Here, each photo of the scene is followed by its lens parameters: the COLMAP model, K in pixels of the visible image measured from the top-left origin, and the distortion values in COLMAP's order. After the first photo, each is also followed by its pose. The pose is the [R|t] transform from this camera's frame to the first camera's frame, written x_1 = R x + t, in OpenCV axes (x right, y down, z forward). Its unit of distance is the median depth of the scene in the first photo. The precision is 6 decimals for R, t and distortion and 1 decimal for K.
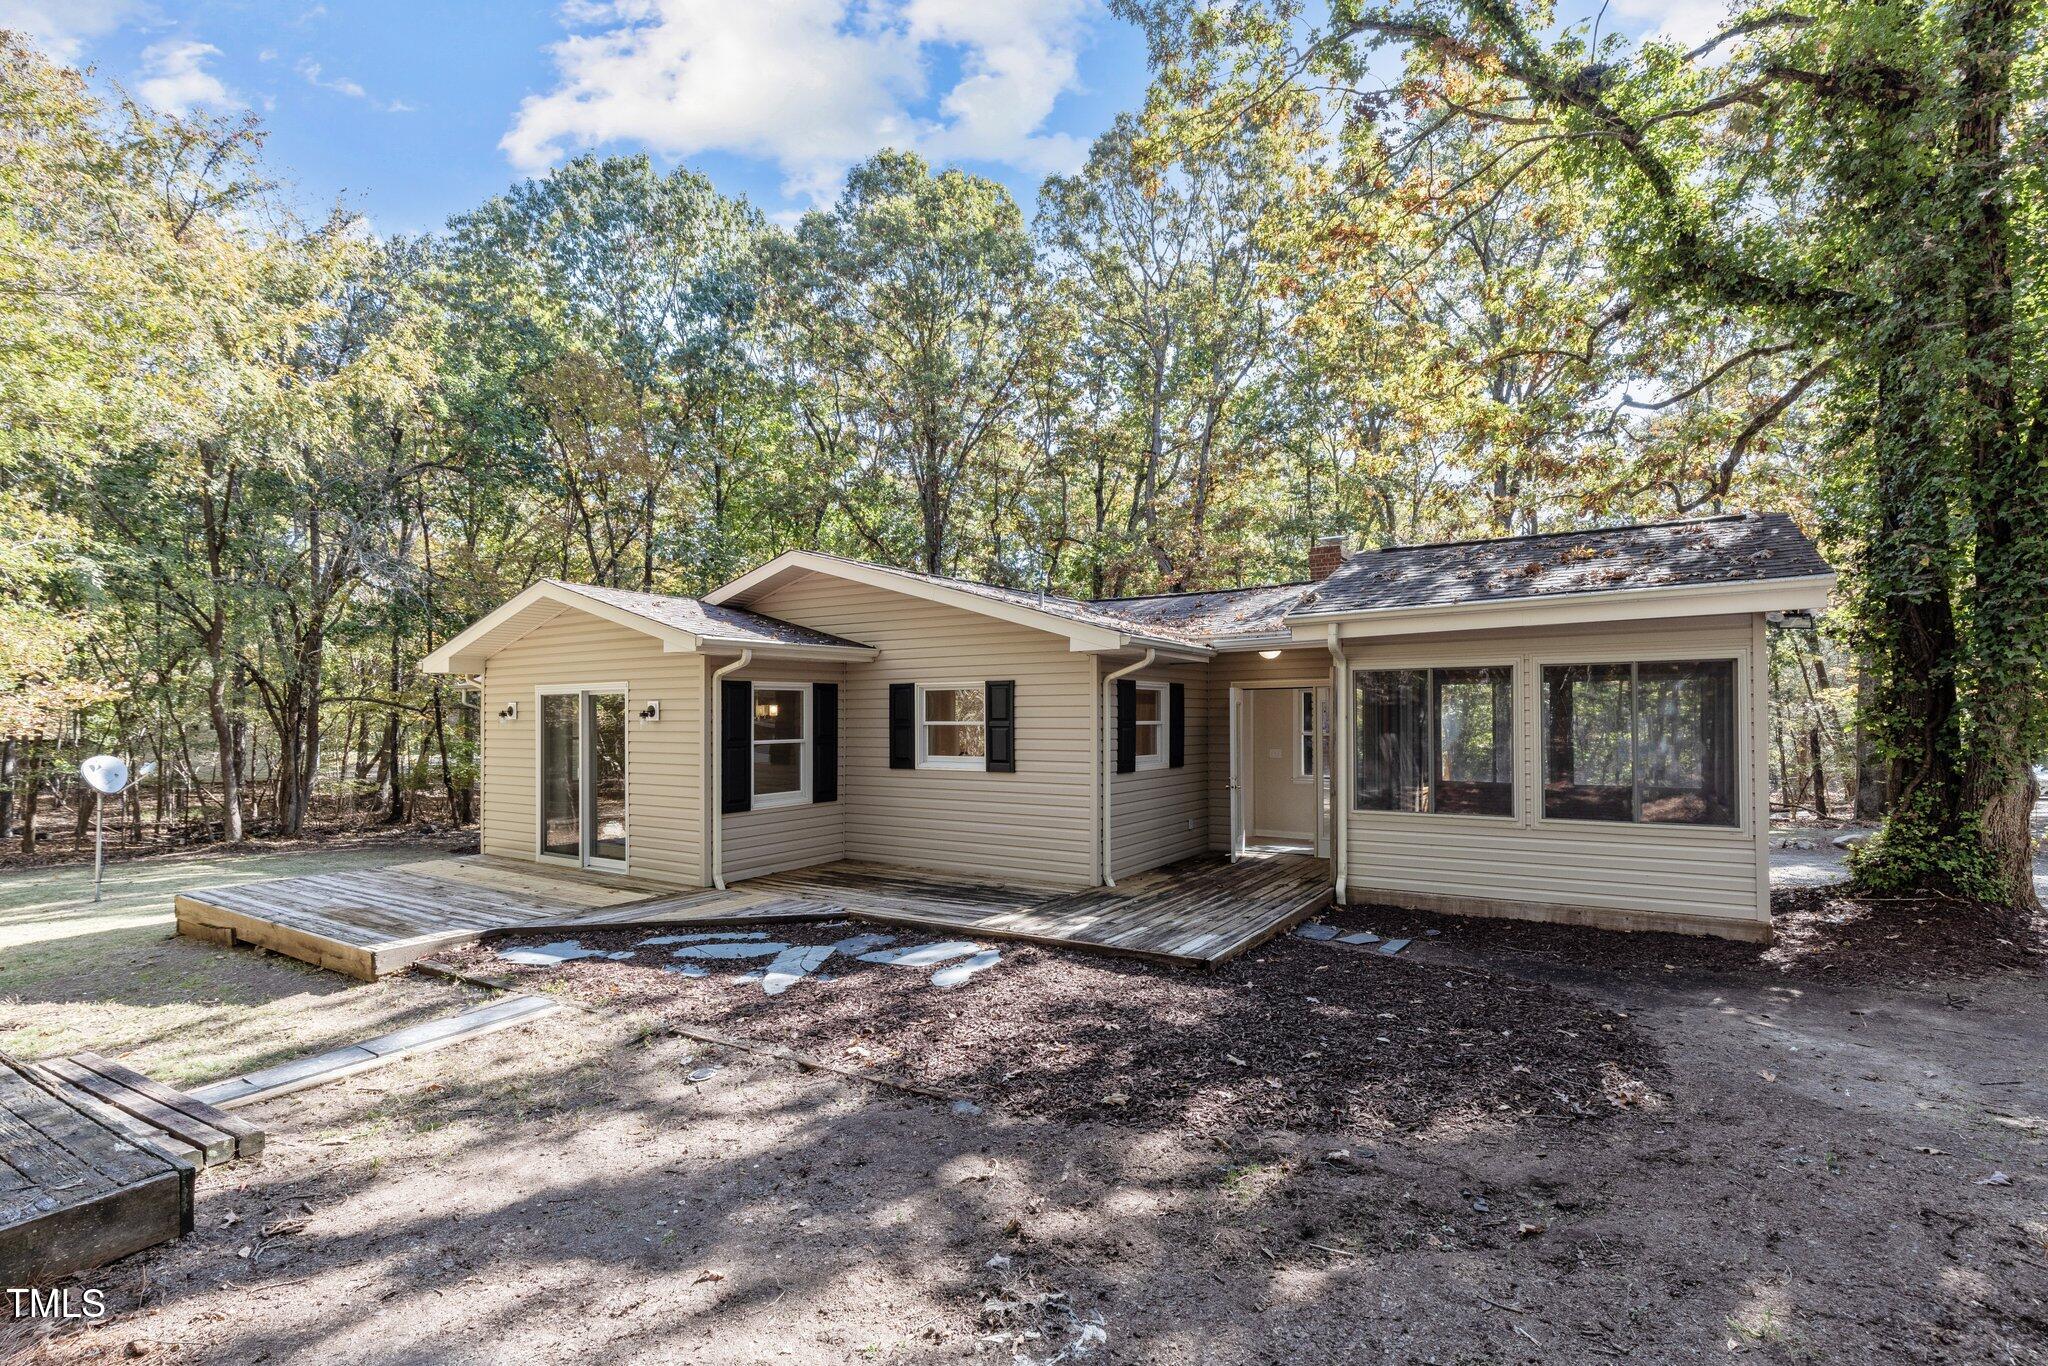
lens RADIAL K [[945.8, 0, 1037.5], [0, 945.8, 774.8], [0, 0, 1]] dist [0.014964, -0.004737]
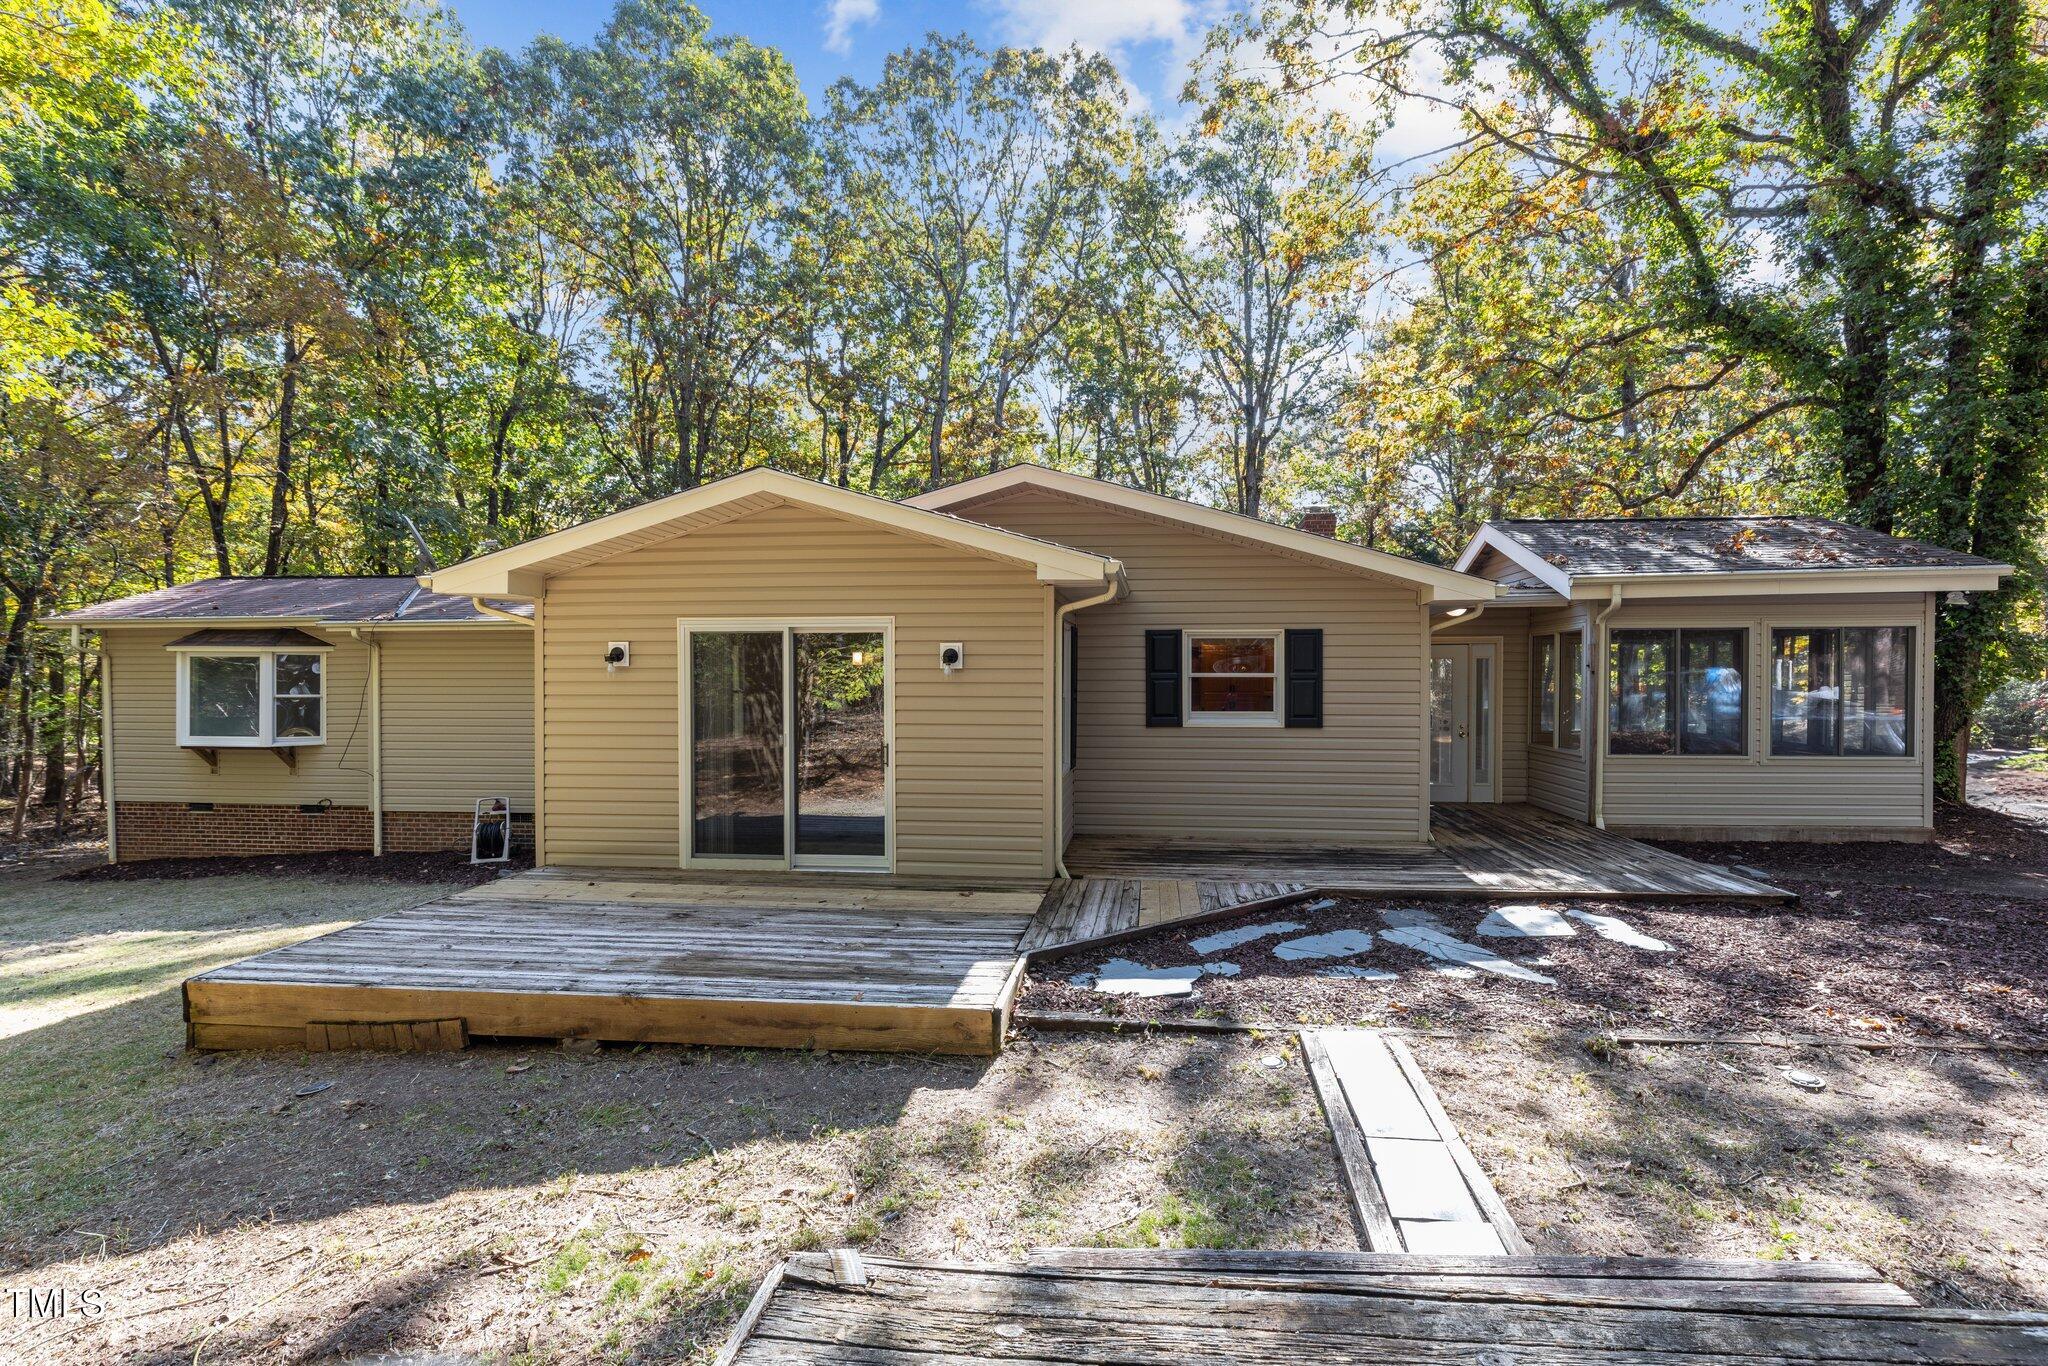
lens RADIAL K [[945.8, 0, 1037.5], [0, 945.8, 774.8], [0, 0, 1]] dist [0.014964, -0.004737]
pose [[0.889141, -0.039348, 0.455939, -0.695812], [0.023115, 0.998887, 0.041127, -0.001135], [-0.457050, -0.026029, 0.889060, 0.294774]]
